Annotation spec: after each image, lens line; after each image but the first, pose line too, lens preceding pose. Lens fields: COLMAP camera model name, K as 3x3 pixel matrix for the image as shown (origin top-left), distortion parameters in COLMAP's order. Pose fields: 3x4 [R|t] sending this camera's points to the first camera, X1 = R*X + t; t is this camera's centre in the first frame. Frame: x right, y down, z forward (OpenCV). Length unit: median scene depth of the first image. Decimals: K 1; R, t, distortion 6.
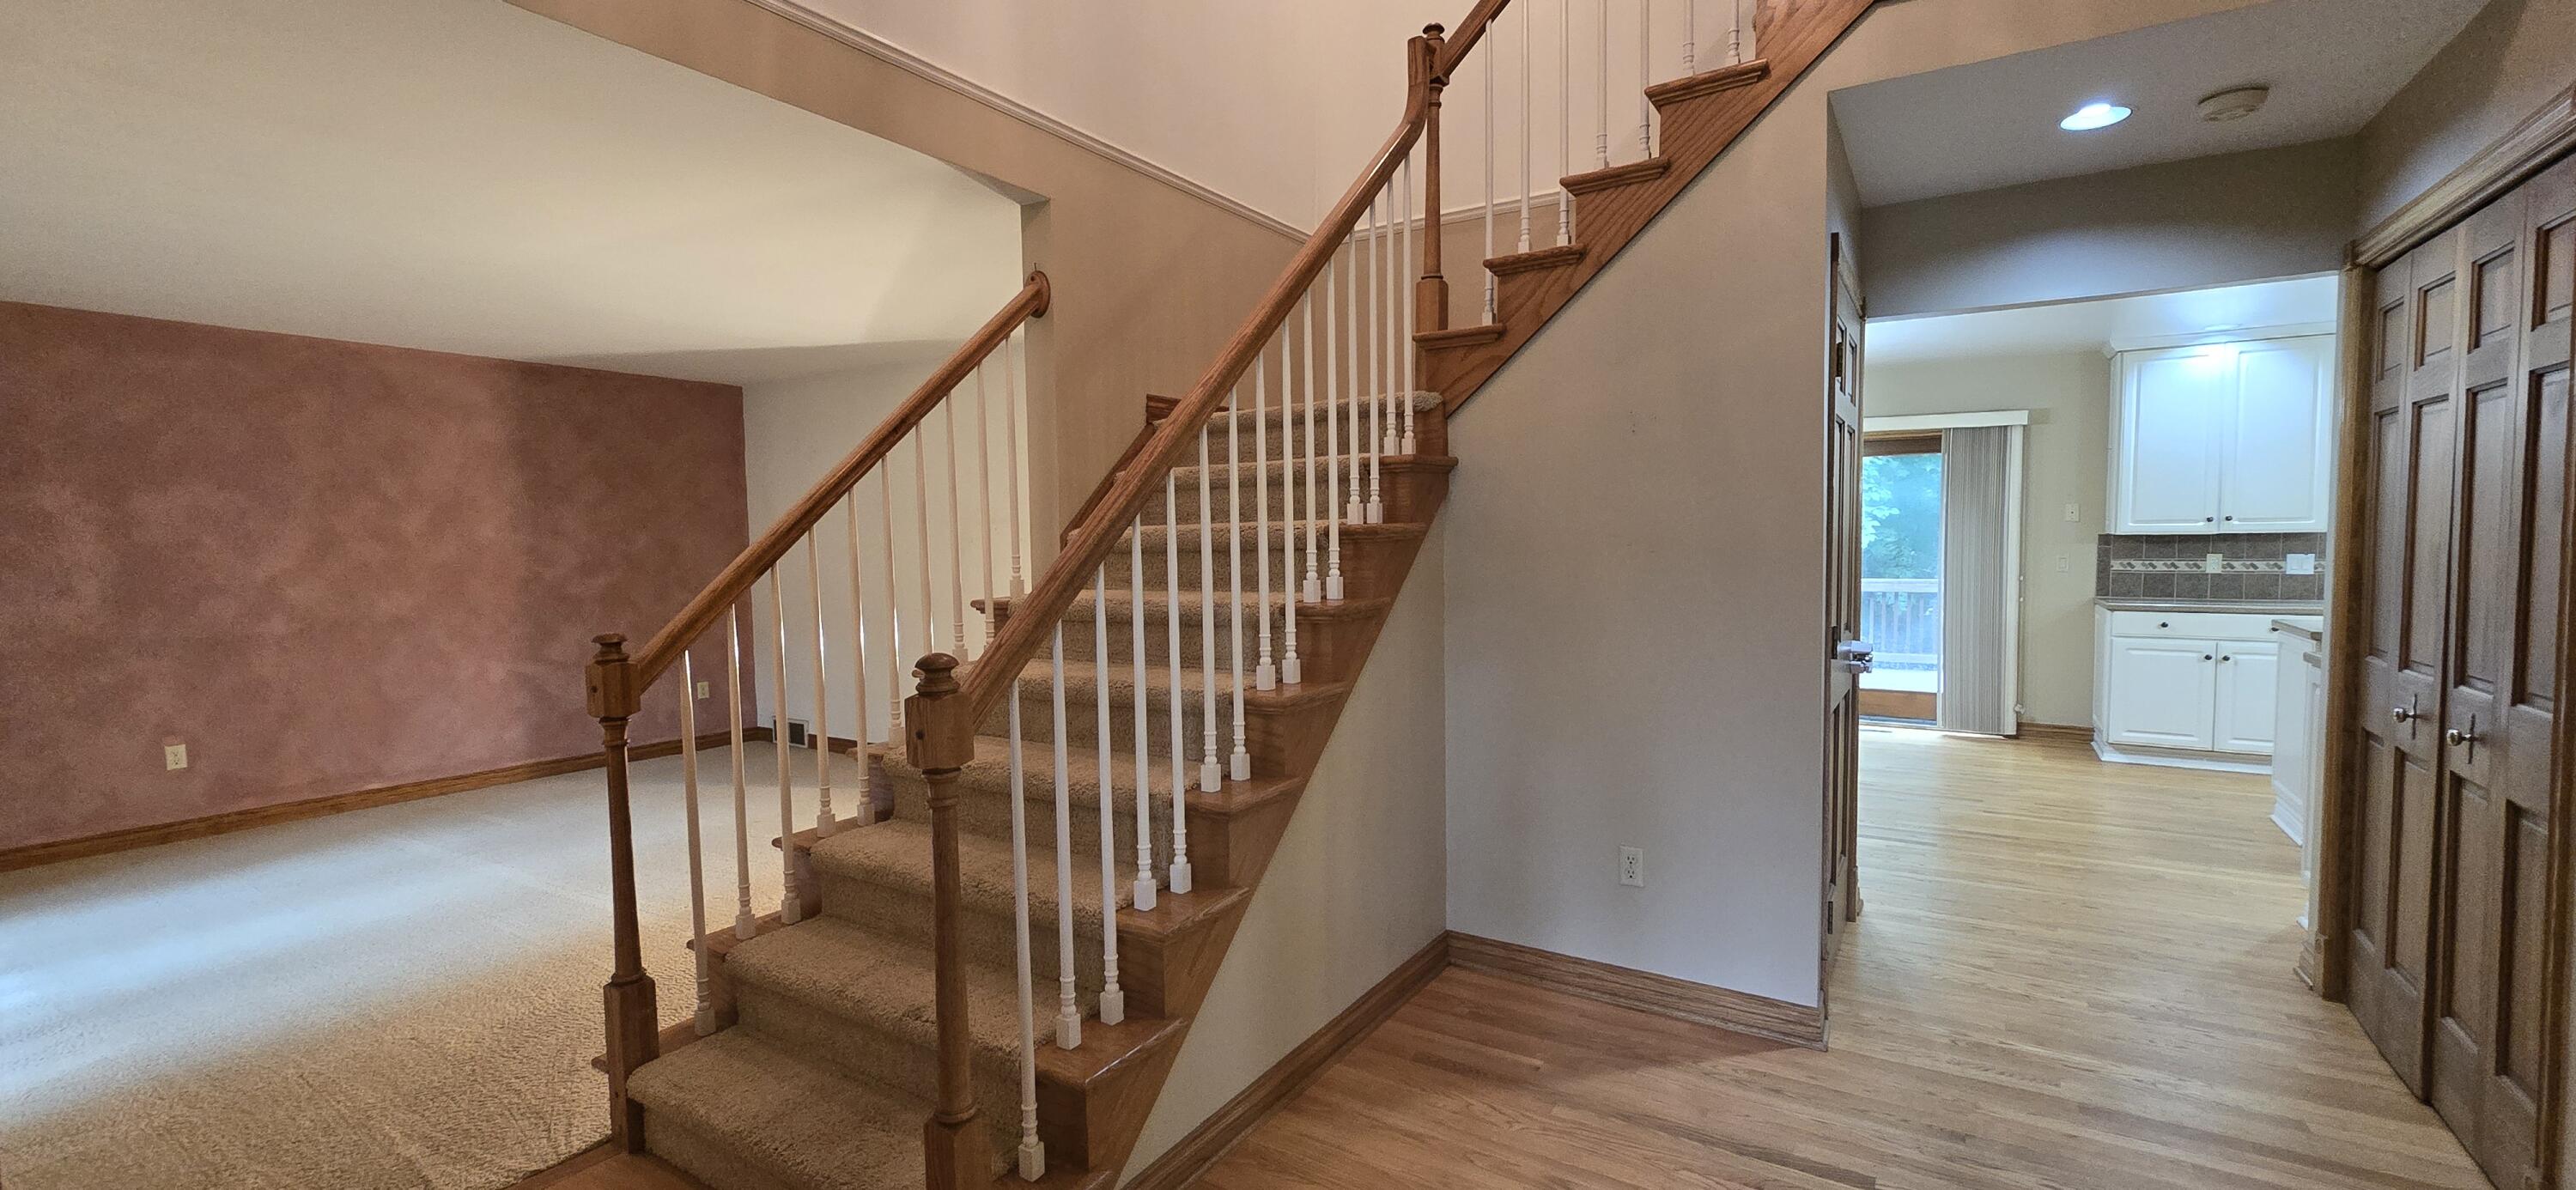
lens RADIAL K [[1048.0, 0, 1297.5], [0, 1048.0, 603.9], [0, 0, 1]] dist [-0.002037, -0.000189]
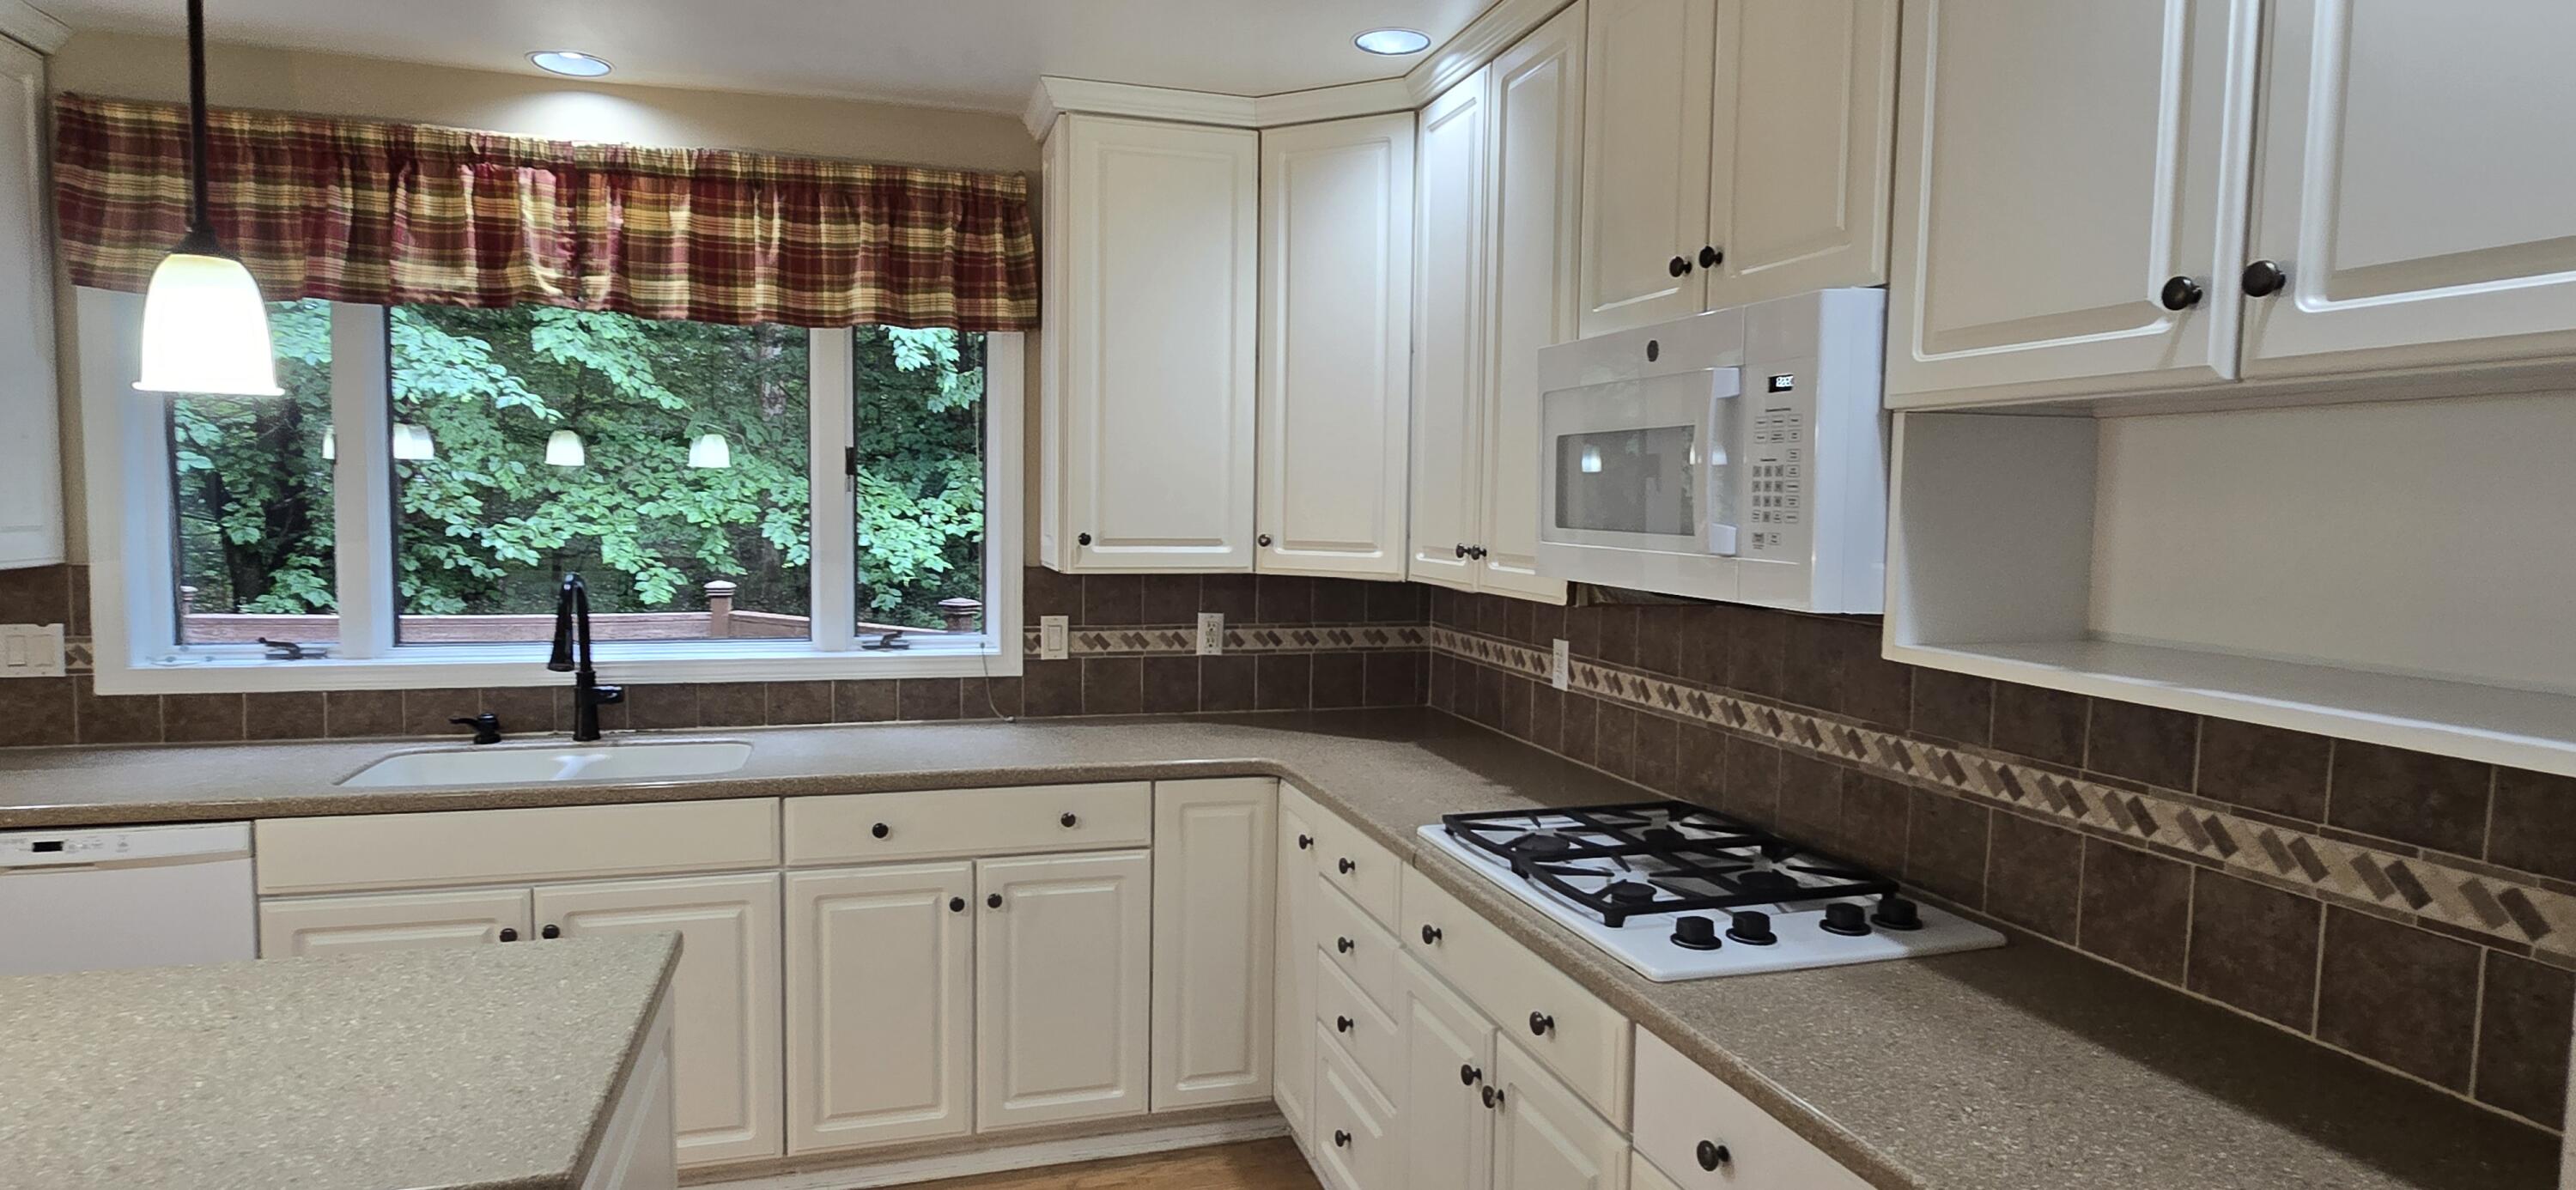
lens RADIAL K [[1375.0, 0, 1284.3], [0, 1375.0, 597.3], [0, 0, 1]] dist [-0.000698, -0.001476]
pose [[0.652033, -0.031861, 0.757521, 0.822009], [0.025279, 0.999475, 0.020278, -0.052001], [-0.757769, 0.005927, 0.652496, 0.319598]]
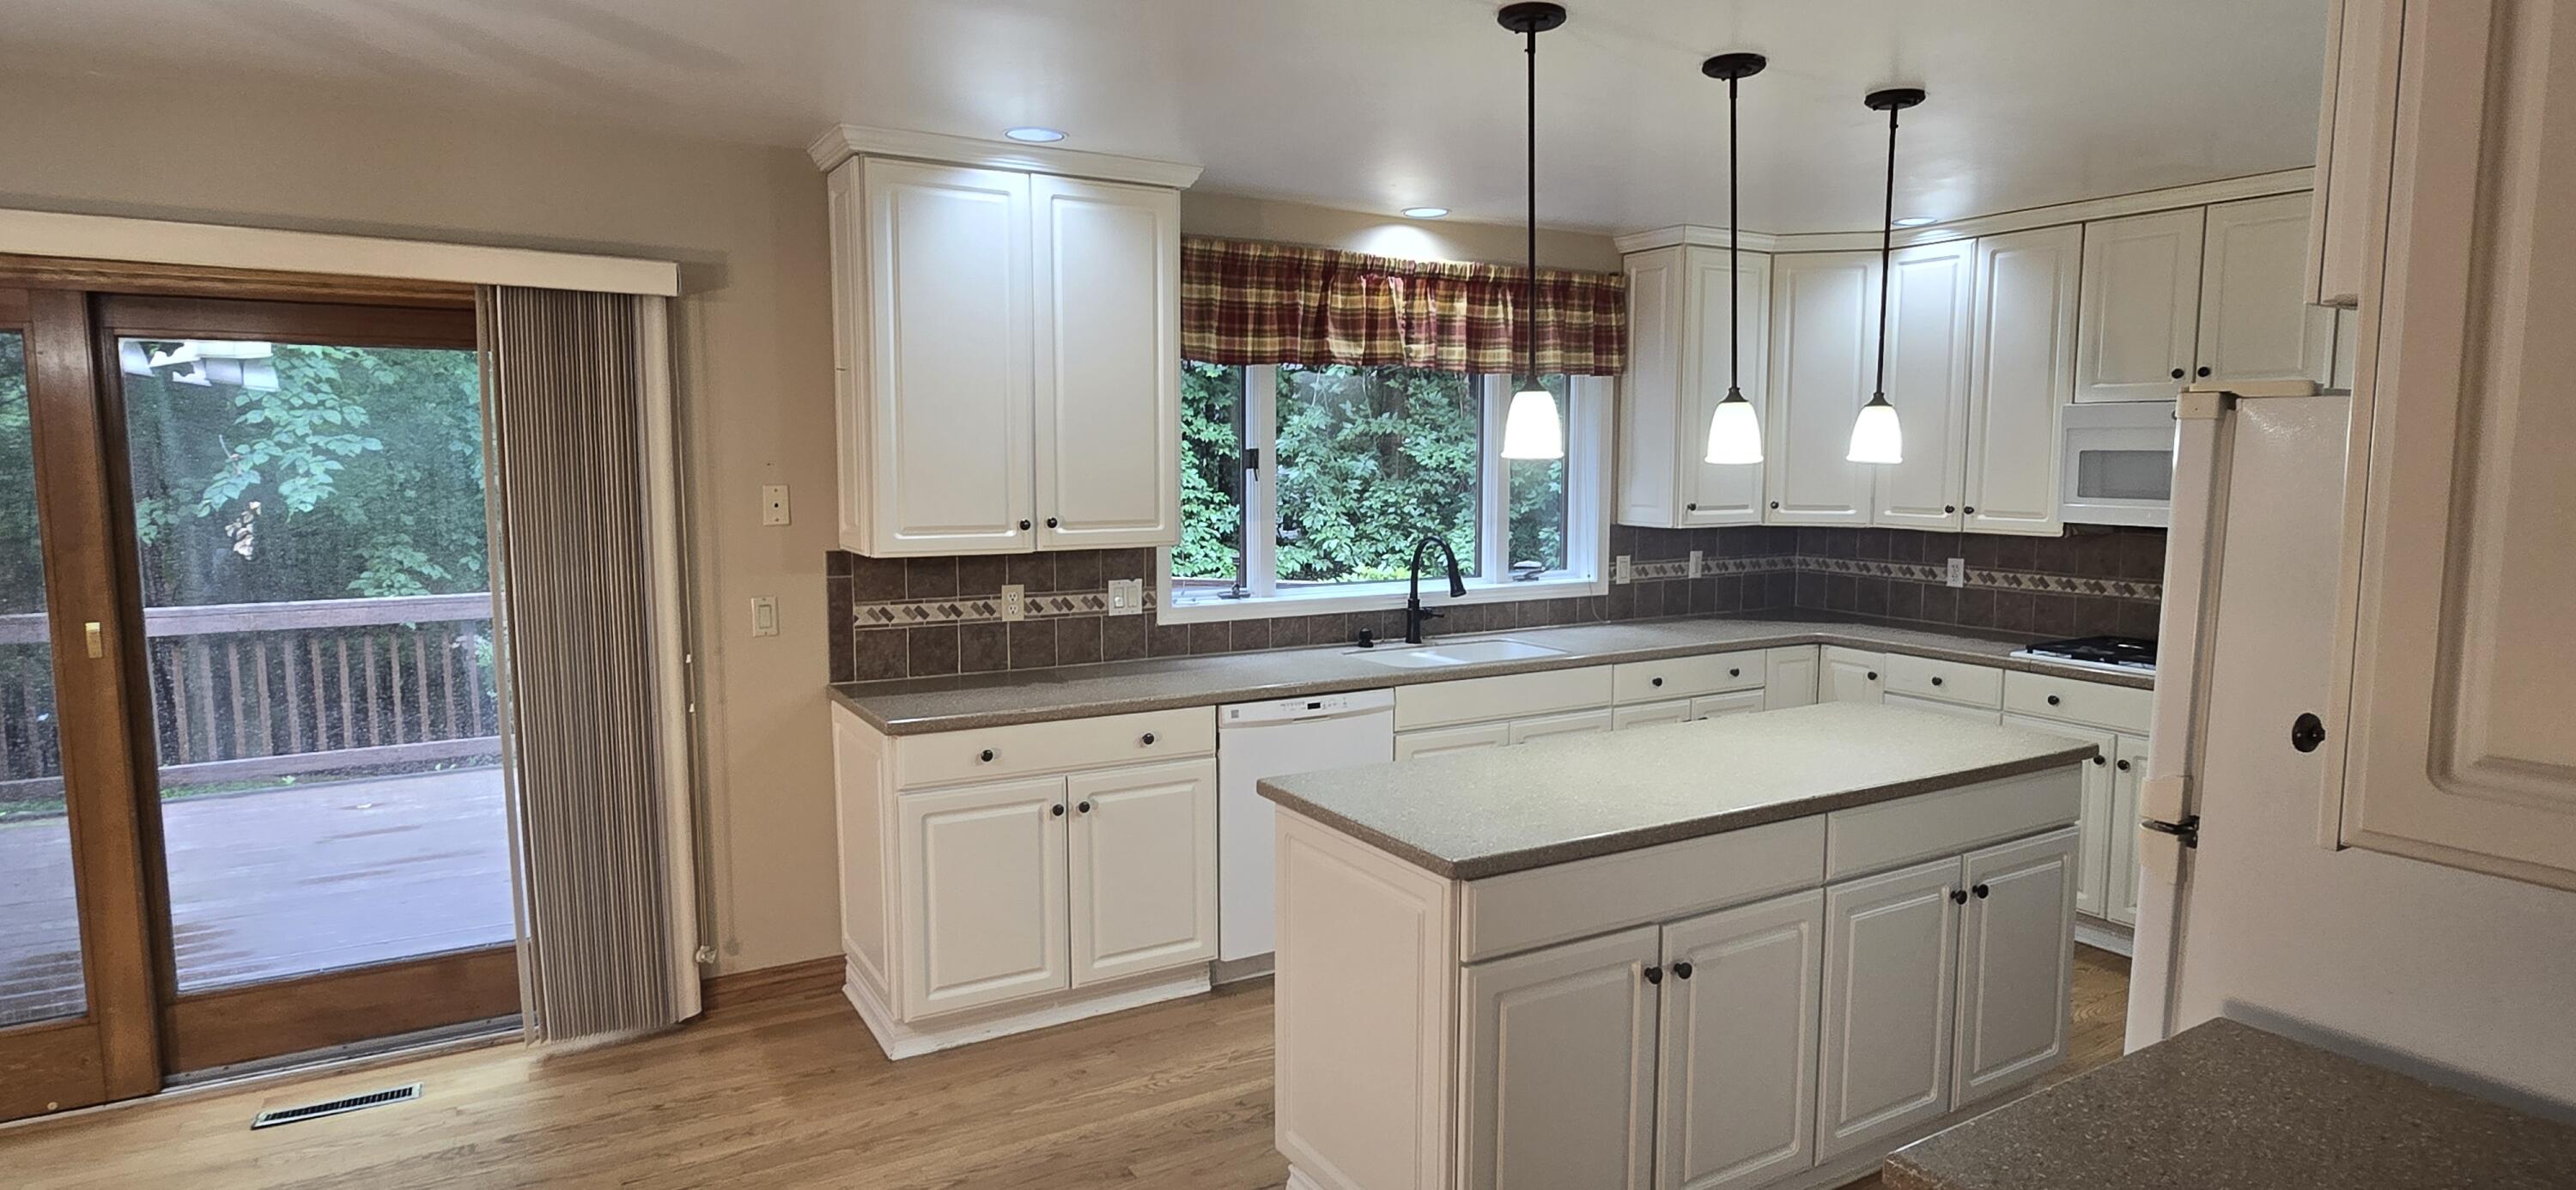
lens RADIAL K [[1375.0, 0, 1297.0], [0, 1375.0, 589.9], [0, 0, 1]] dist [-0.000698, -0.001476]
pose [[0.449819, -0.076783, 0.889813, 0.316403], [0.050234, 0.996896, 0.060629, -0.076940], [-0.891706, 0.017427, 0.452279, 0.542376]]
